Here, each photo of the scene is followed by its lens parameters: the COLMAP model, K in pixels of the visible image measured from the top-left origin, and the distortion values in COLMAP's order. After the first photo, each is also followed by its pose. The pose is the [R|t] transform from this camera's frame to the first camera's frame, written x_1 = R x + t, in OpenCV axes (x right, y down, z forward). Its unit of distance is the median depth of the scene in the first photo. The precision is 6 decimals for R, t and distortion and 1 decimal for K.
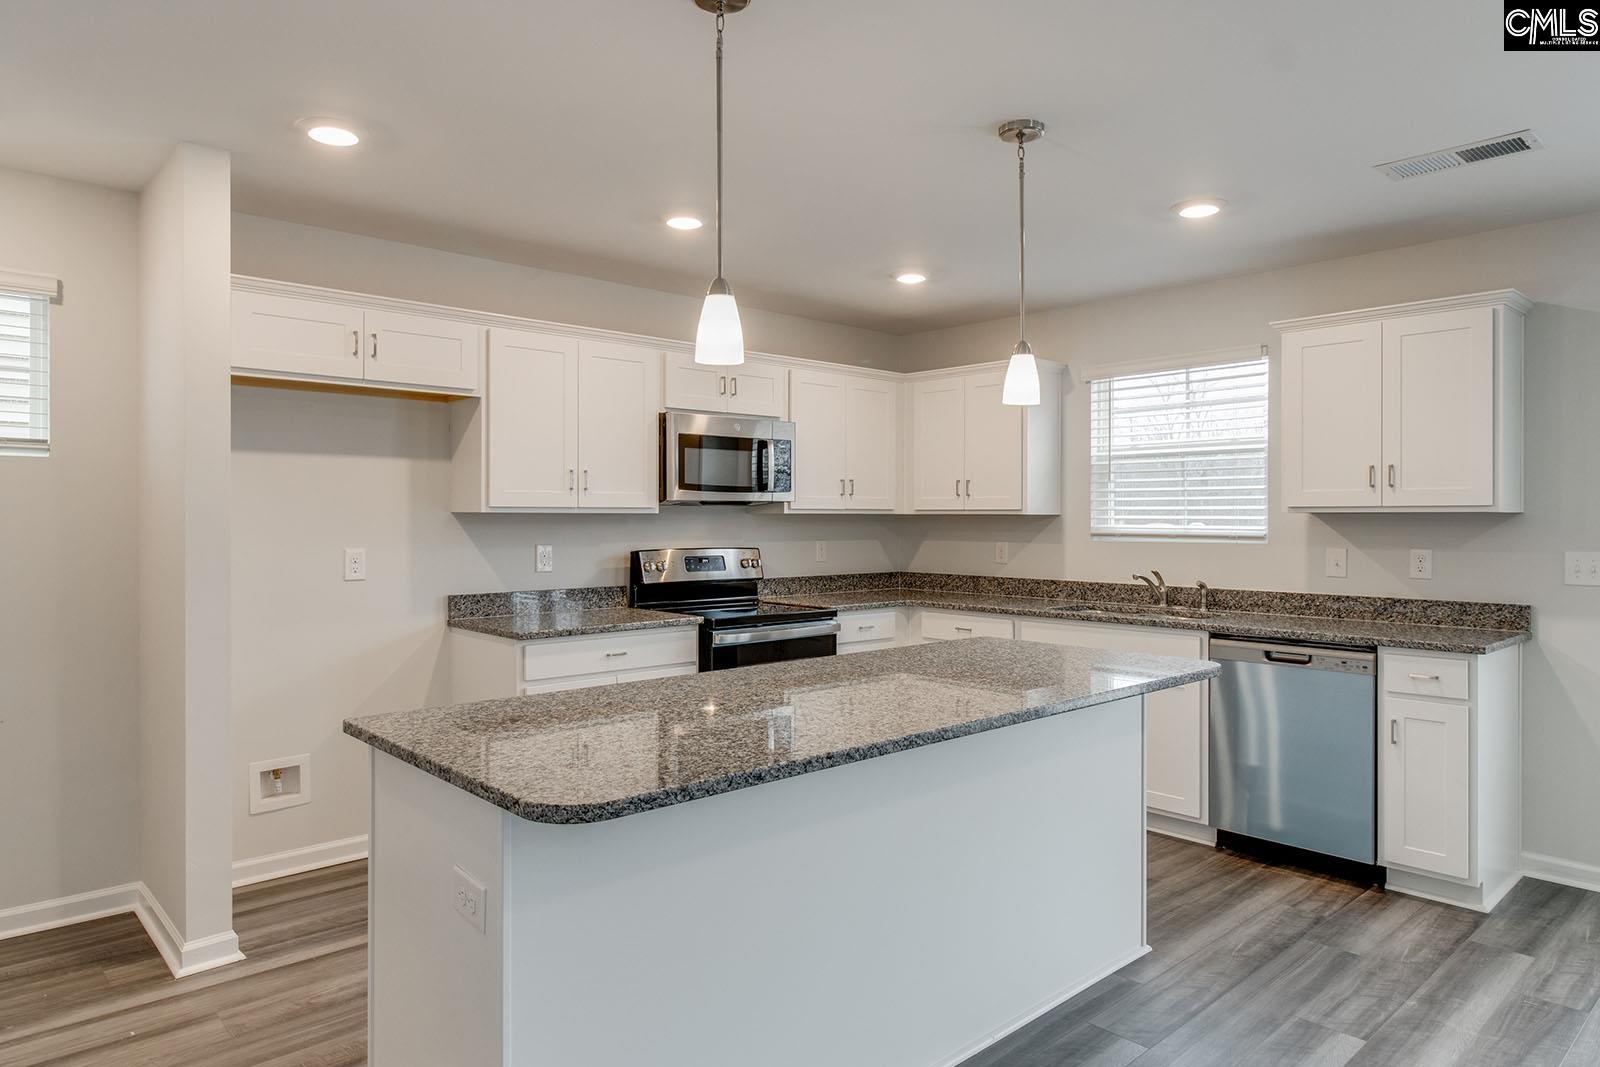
lens RADIAL K [[962.7, 0, 806.7], [0, 962.7, 514.9], [0, 0, 1]] dist [-0.004383, -0.002071]
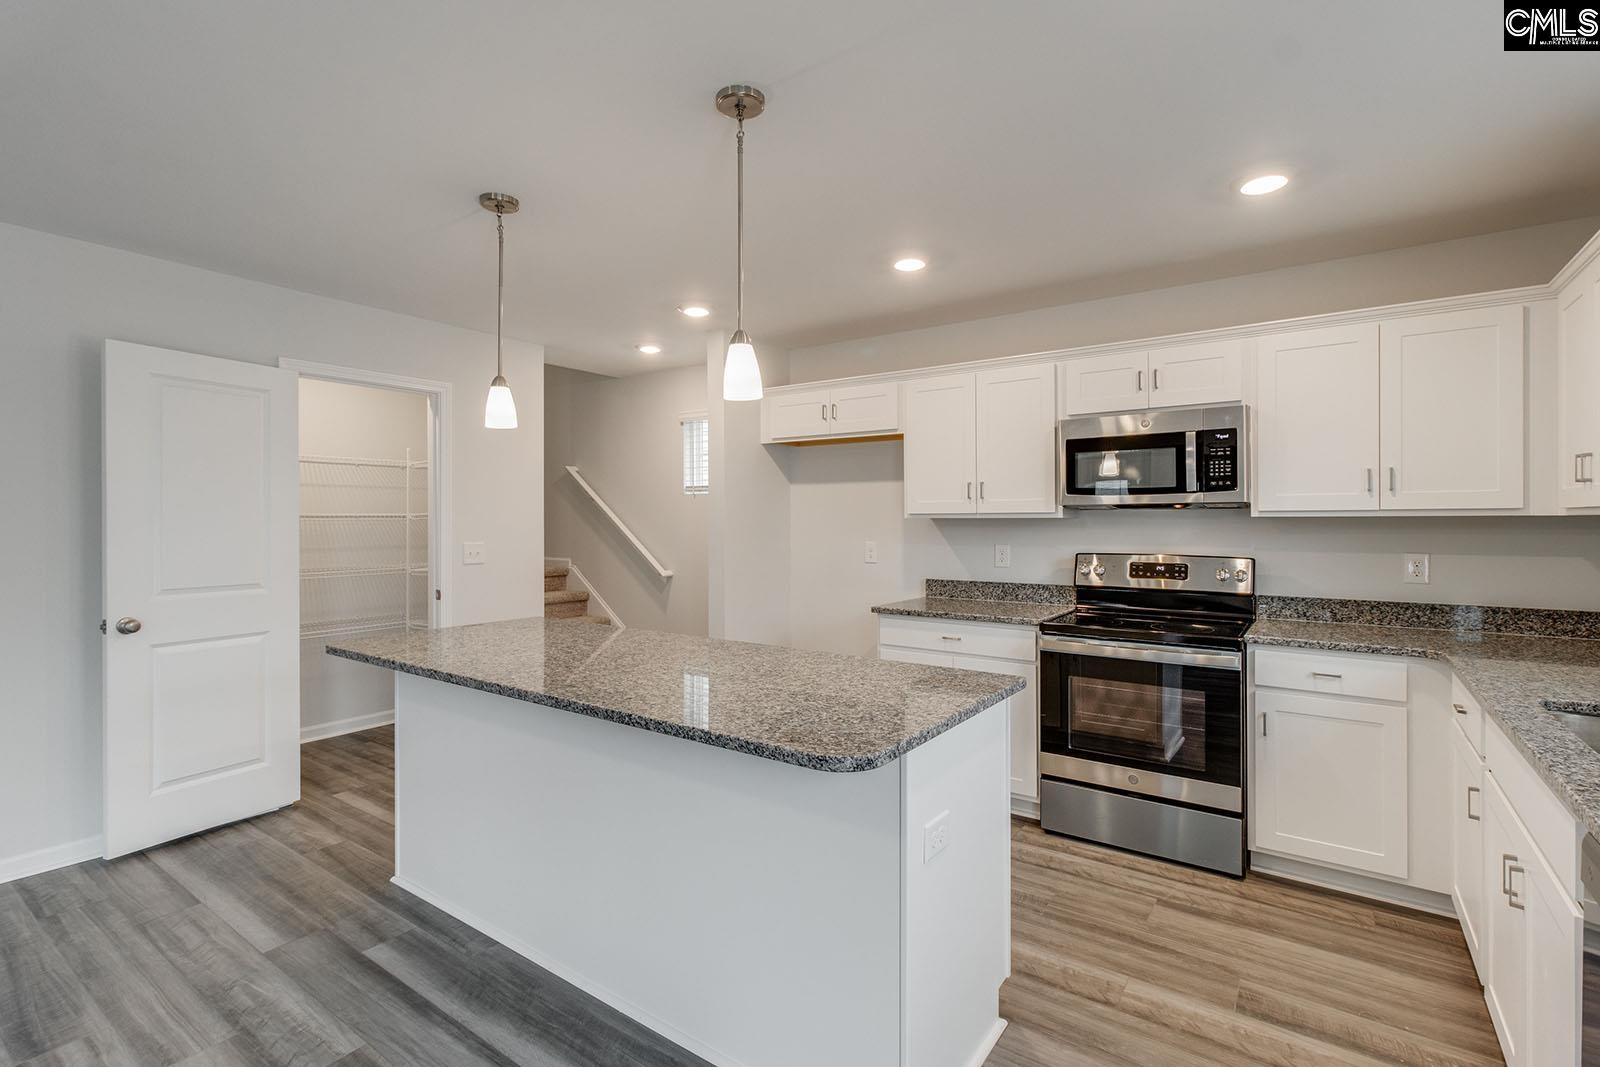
lens RADIAL K [[749.6, 0, 810.5], [0, 749.6, 521.2], [0, 0, 1]] dist [0.003004, 0.000076]
pose [[0.216786, -0.000044, -0.976219, 0.577178], [0.003896, 0.999992, 0.000820, 0.000553], [0.976211, -0.003981, 0.216785, 0.556891]]
